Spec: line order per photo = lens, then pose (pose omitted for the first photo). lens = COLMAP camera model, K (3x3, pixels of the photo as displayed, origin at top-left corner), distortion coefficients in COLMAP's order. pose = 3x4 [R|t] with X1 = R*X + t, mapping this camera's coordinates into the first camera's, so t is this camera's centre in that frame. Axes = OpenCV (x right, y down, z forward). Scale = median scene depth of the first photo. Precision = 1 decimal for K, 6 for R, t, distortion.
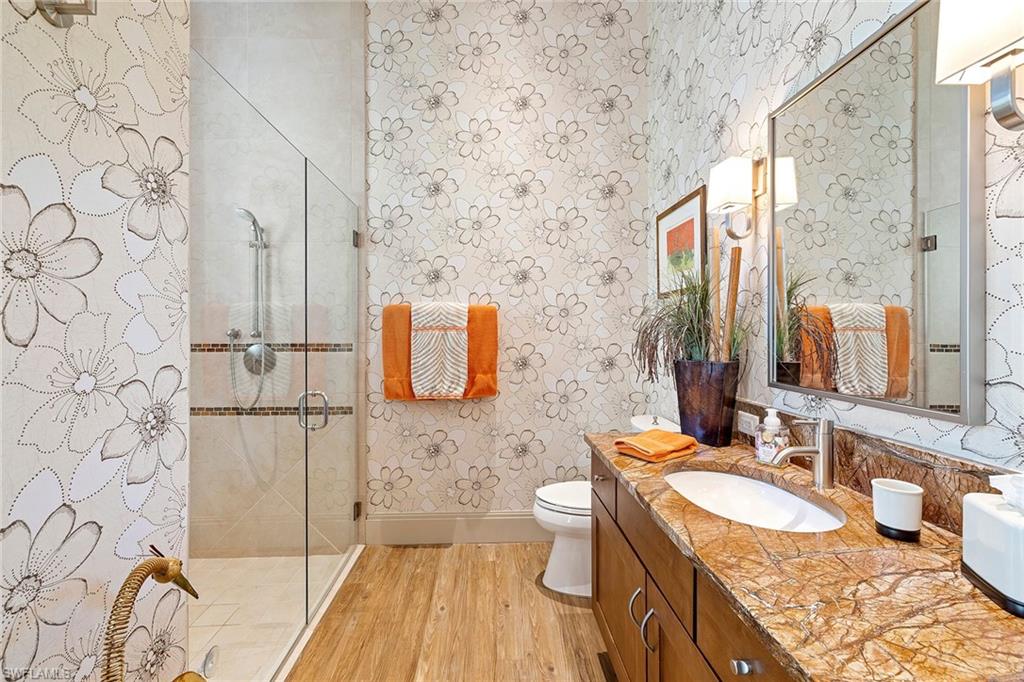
lens RADIAL K [[428.3, 0, 504.6], [0, 428.3, 332.6], [0, 0, 1]] dist [-0.001087, -0.000043]
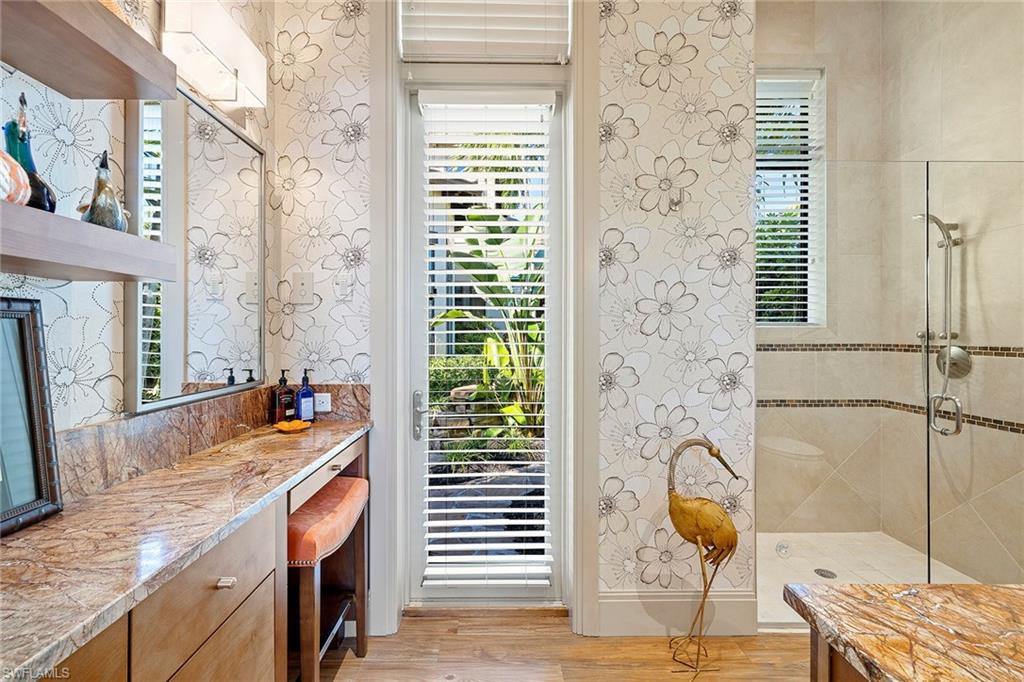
lens RADIAL K [[428.3, 0, 504.6], [0, 428.3, 332.6], [0, 0, 1]] dist [-0.001087, -0.000043]
pose [[-0.017134, 0.000230, -0.999853, 0.485258], [-0.001681, 0.999999, 0.000259, -0.002967], [0.999852, 0.001685, -0.017134, 0.014282]]
